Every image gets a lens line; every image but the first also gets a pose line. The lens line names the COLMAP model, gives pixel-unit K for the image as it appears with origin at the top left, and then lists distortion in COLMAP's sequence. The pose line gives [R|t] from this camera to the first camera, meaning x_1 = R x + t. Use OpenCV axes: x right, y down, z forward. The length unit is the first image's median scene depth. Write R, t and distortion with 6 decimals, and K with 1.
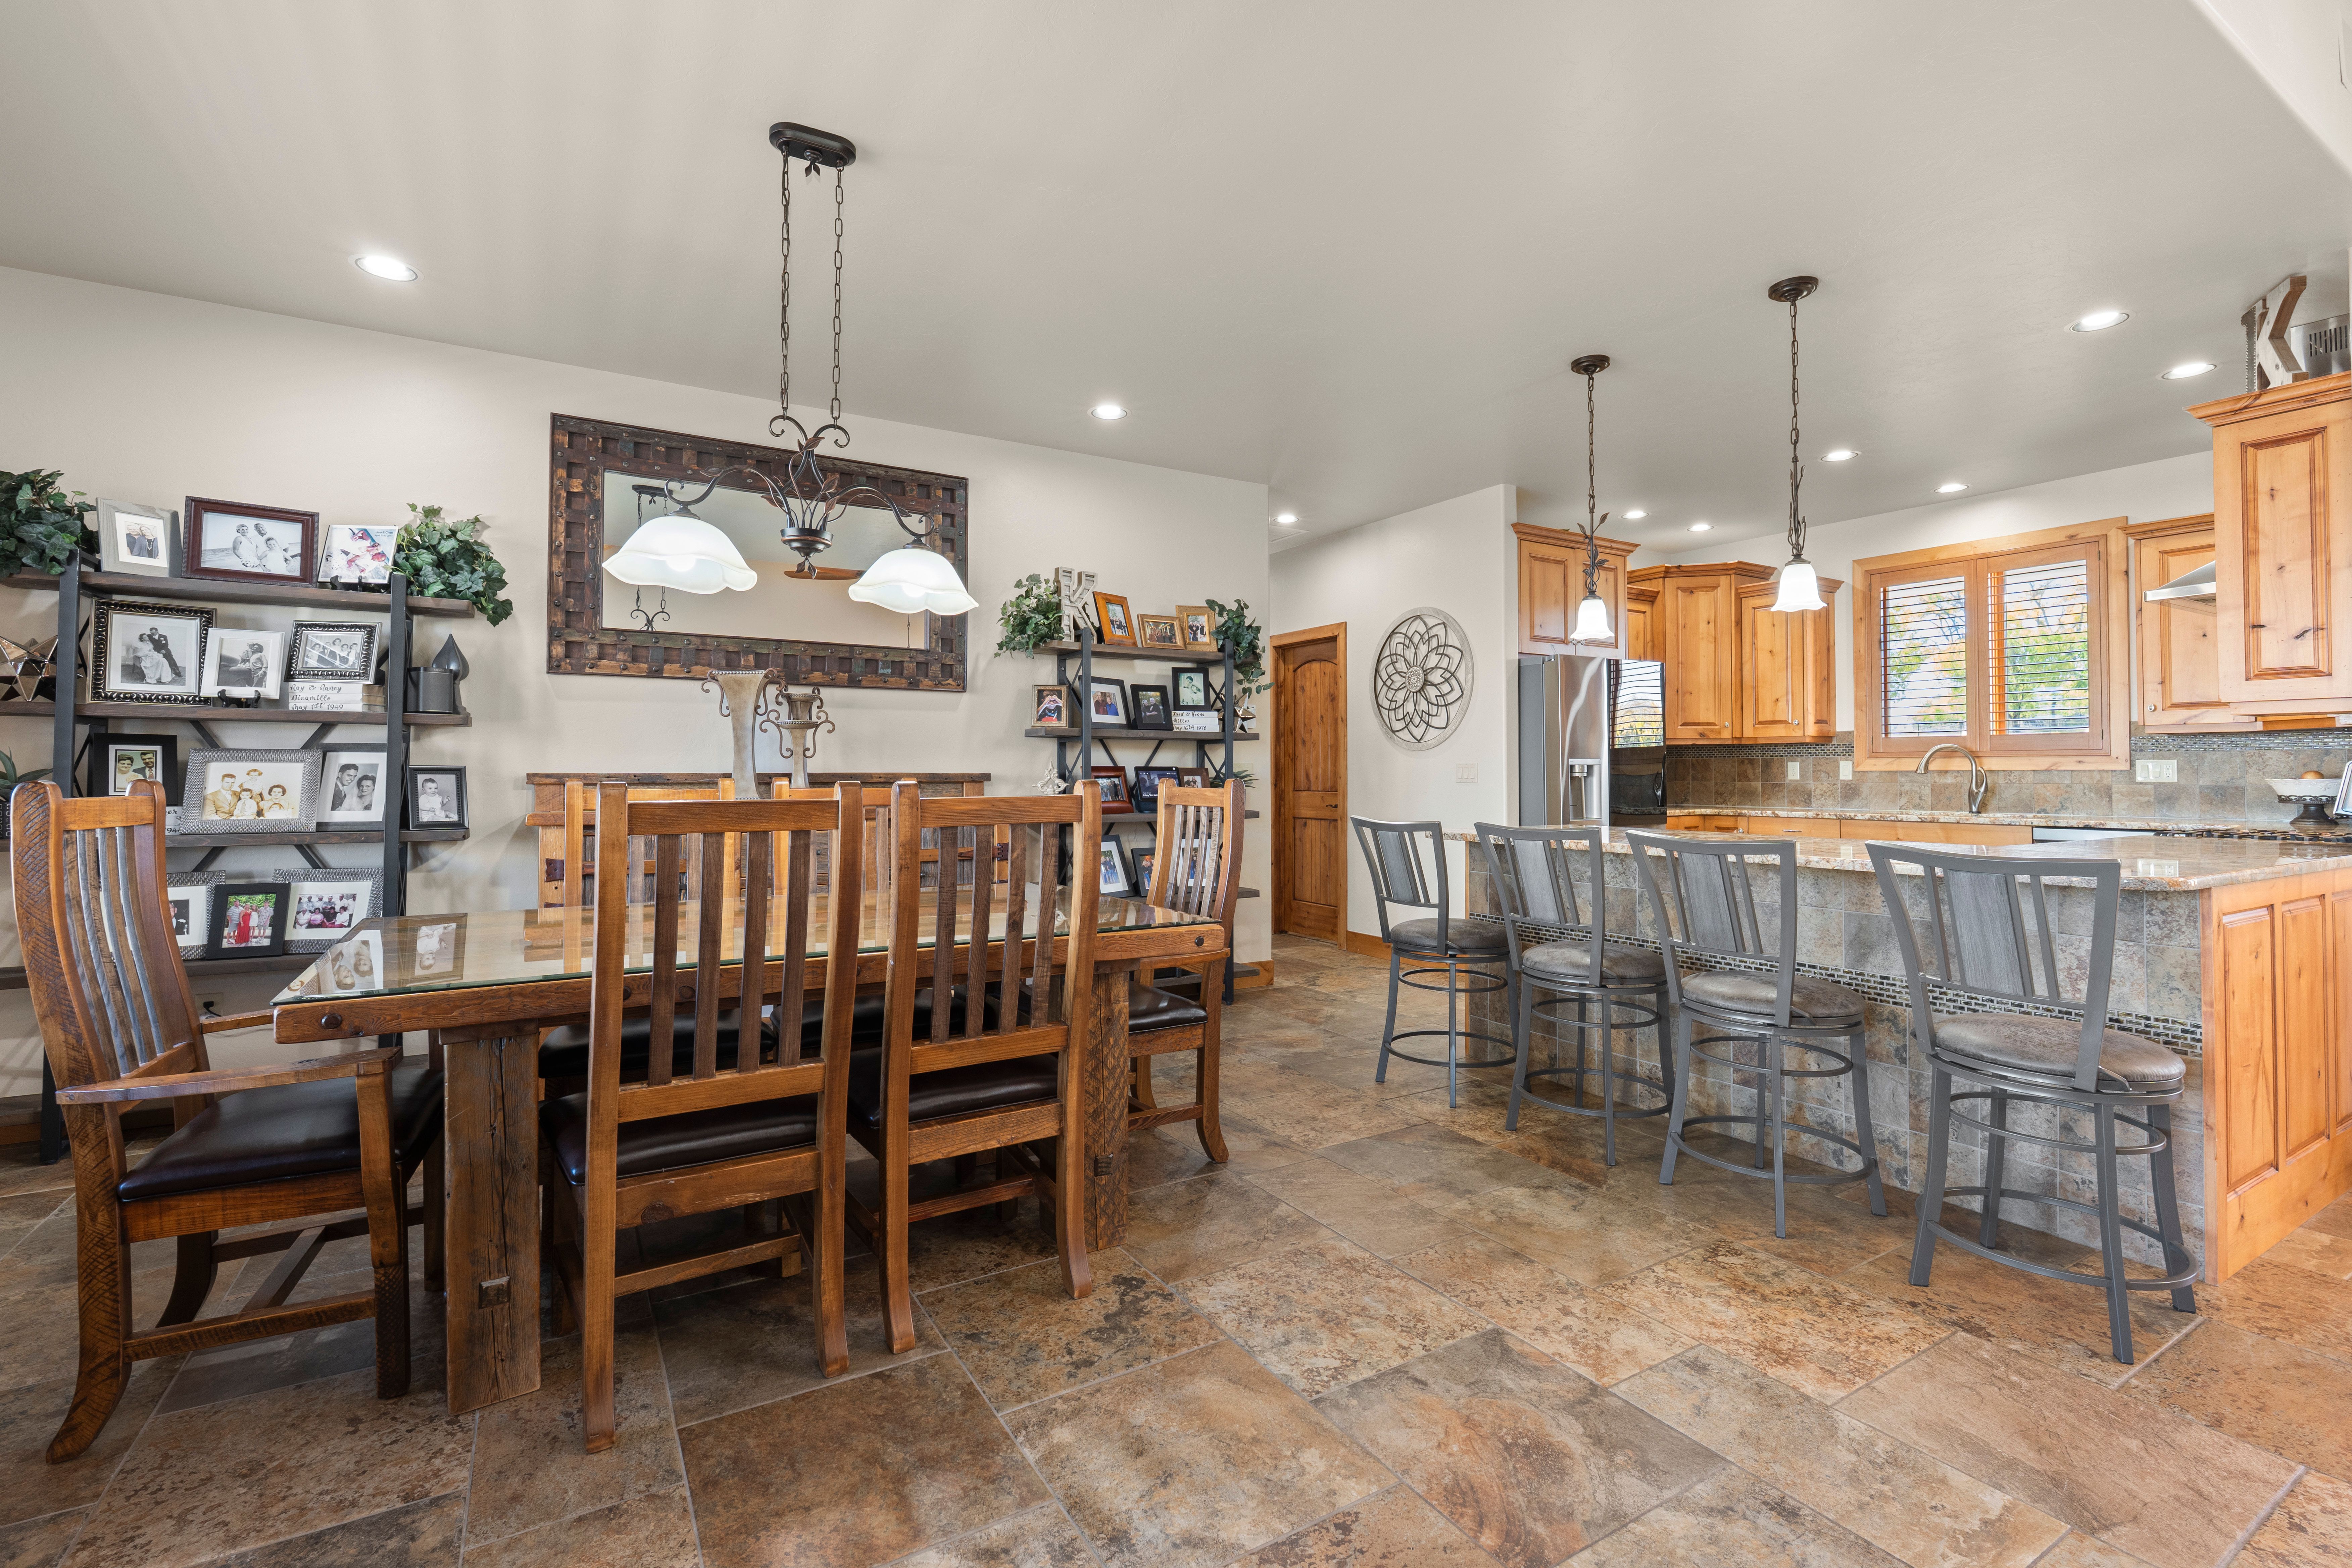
lens RADIAL K [[1049.4, 0, 1175.7], [0, 1049.4, 750.7], [0, 0, 1]] dist [-0.001909, 0.000772]
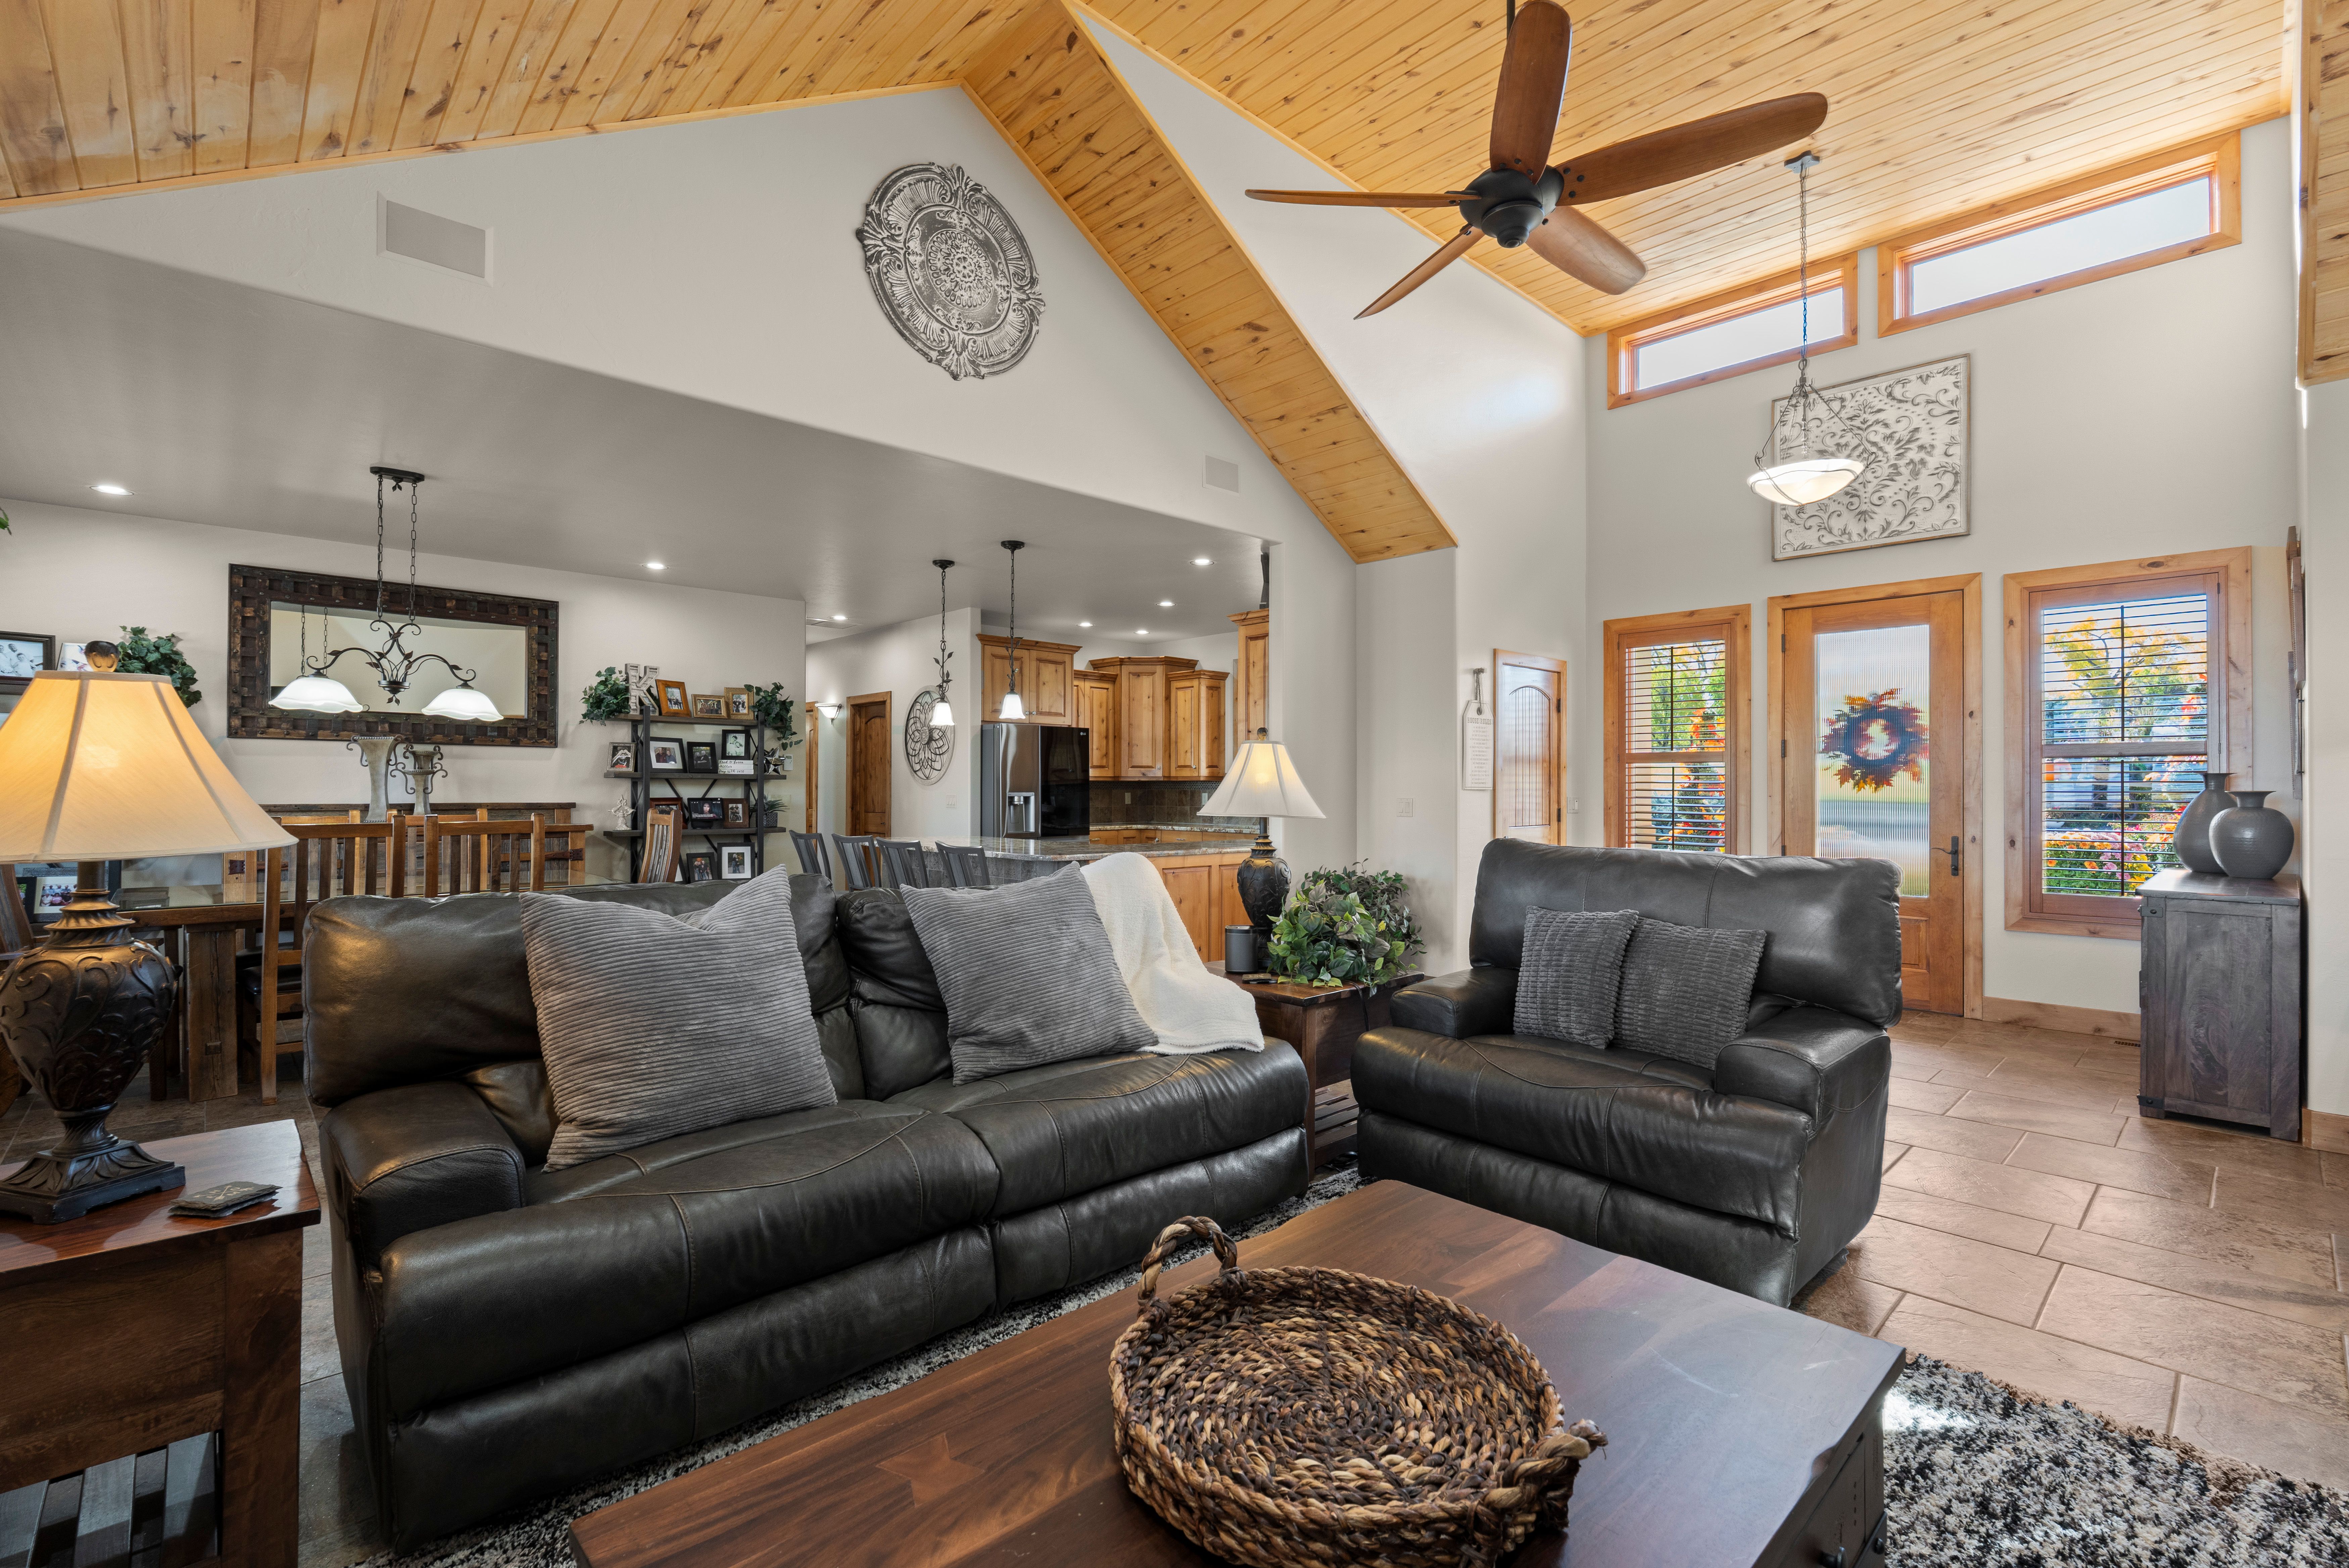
lens RADIAL K [[1048.1, 0, 1175.5], [0, 1048.1, 784.7], [0, 0, 1]] dist [-0.001909, 0.000772]
pose [[0.977932, 0.003859, 0.208886, 0.339486], [-0.007136, 0.999863, 0.014940, -0.031576], [-0.208800, -0.016101, 0.977826, -0.613867]]
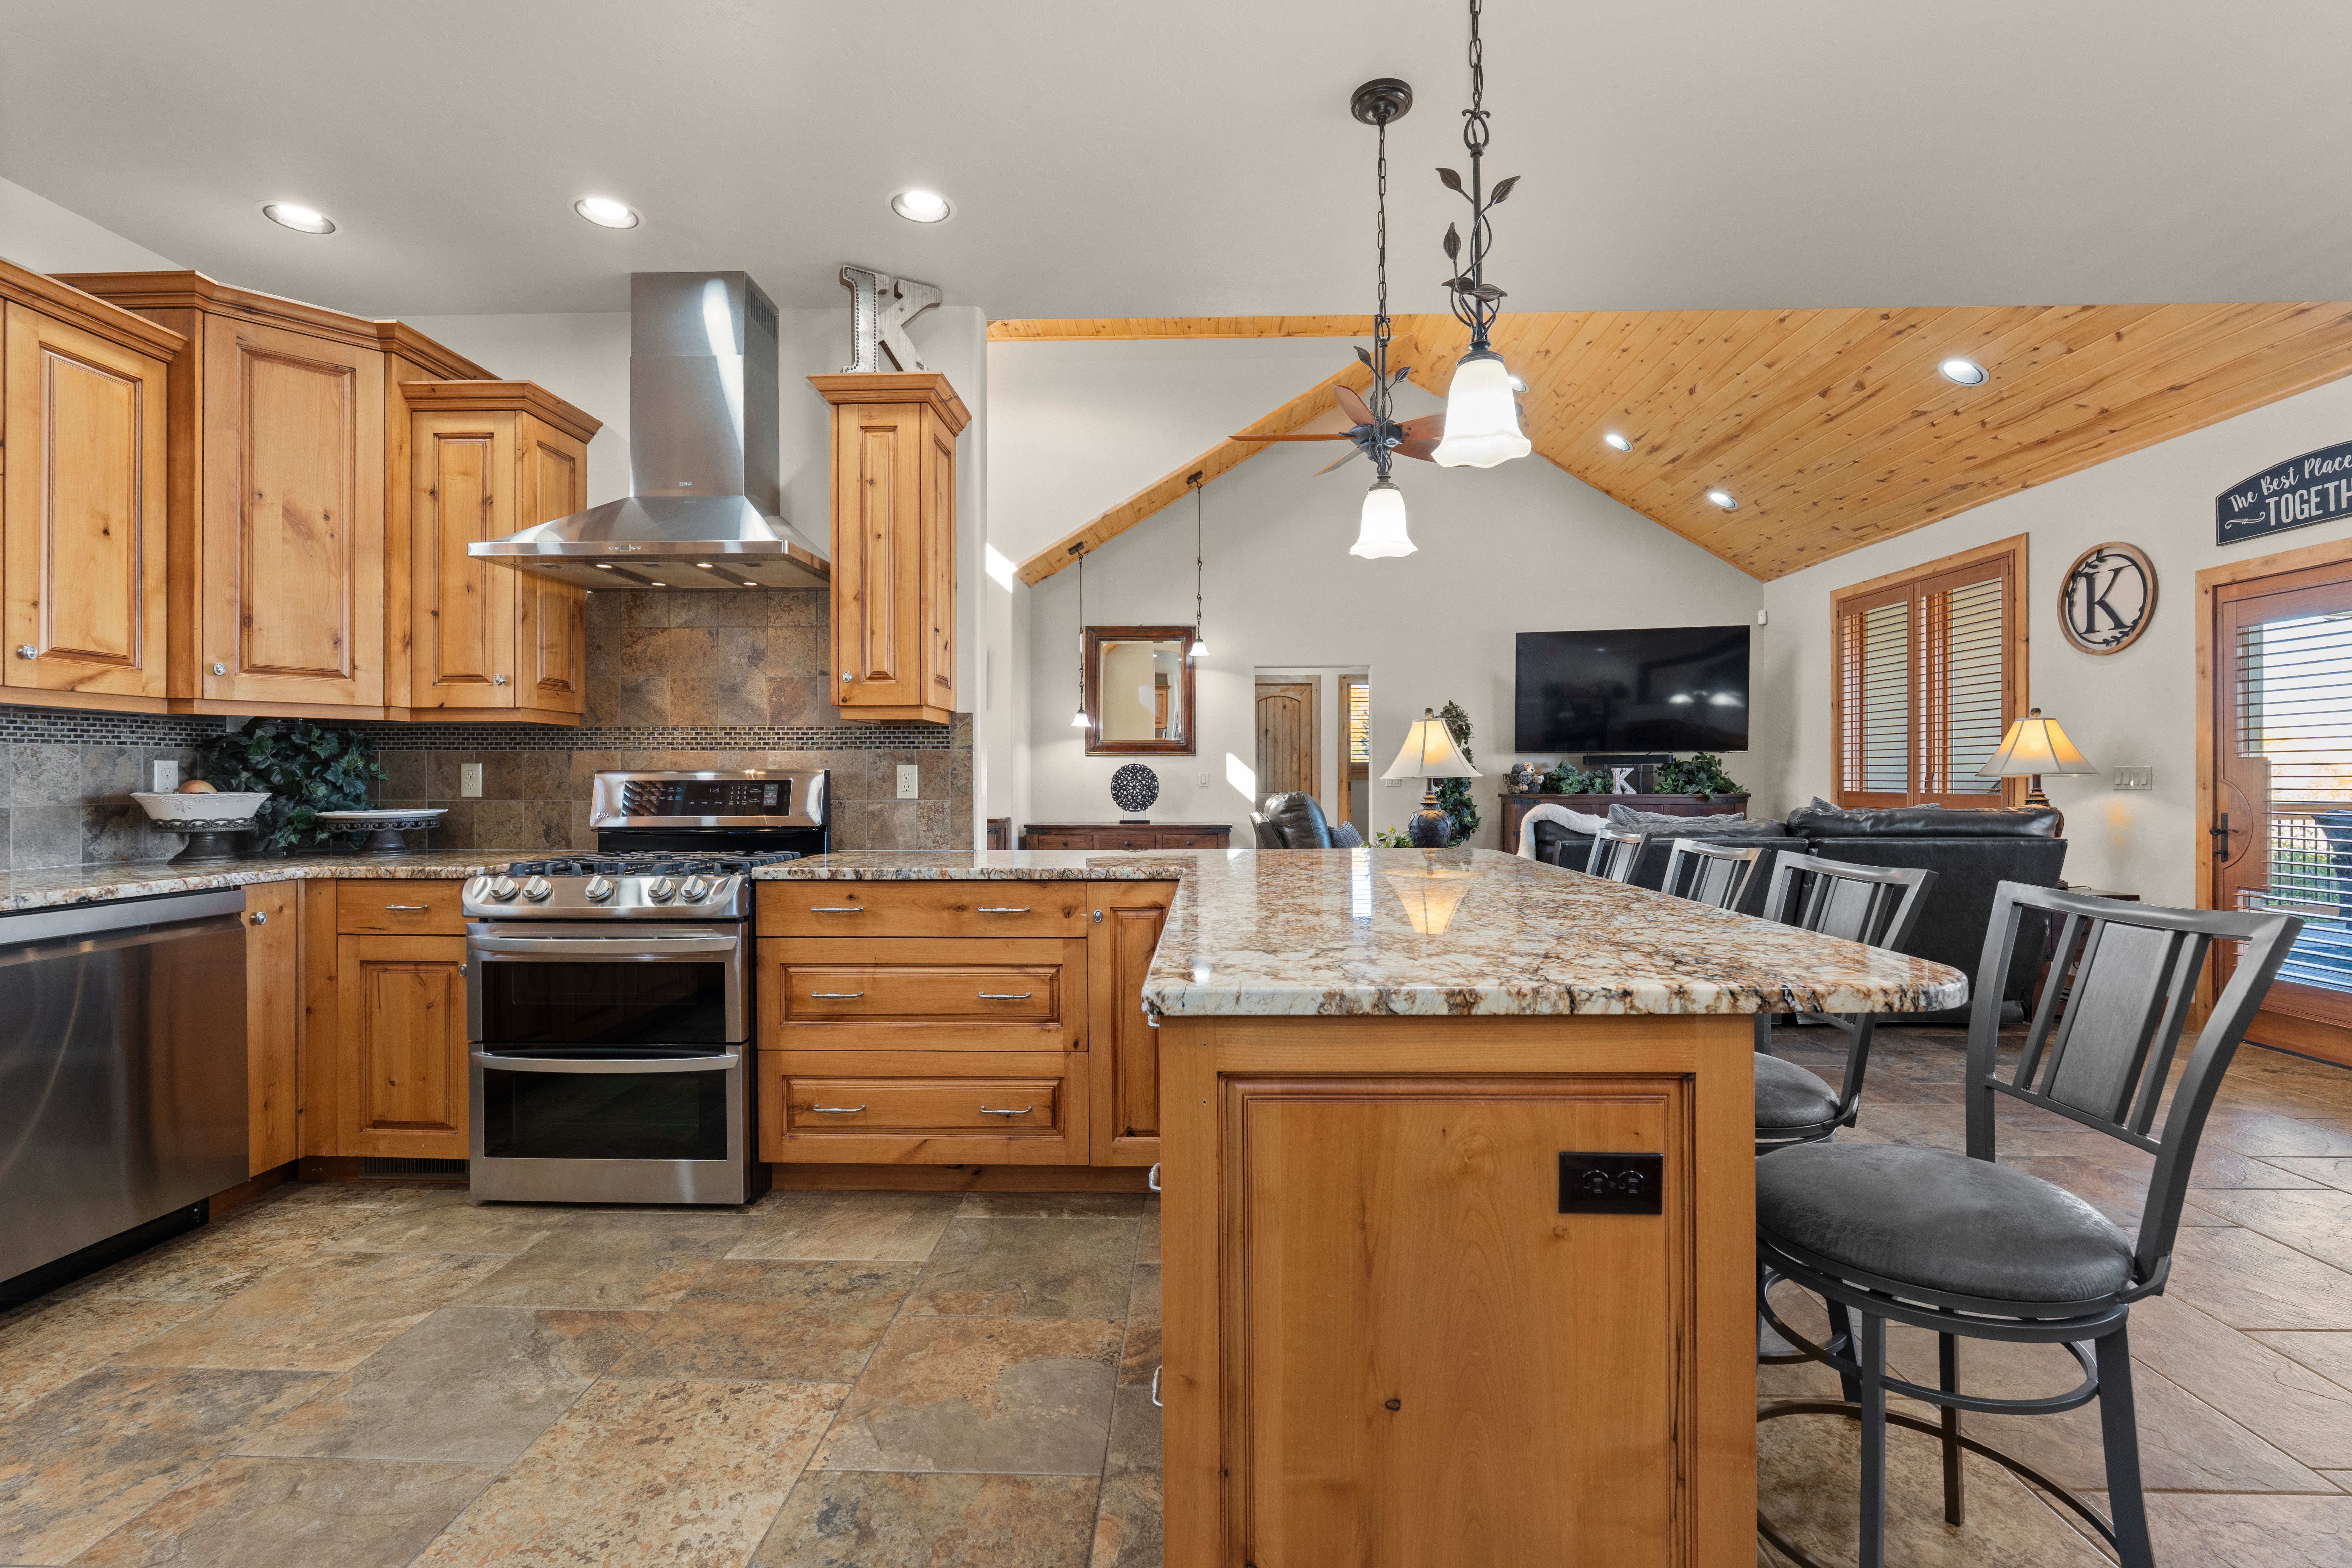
lens RADIAL K [[1049.4, 0, 1167.4], [0, 1049.4, 775.8], [0, 0, 1]] dist [-0.001909, 0.000772]
pose [[-0.834760, 0.004602, 0.550595, 0.223843], [-0.007547, 0.999775, -0.019799, 0.024649], [-0.550563, -0.020683, -0.834537, 1.173989]]
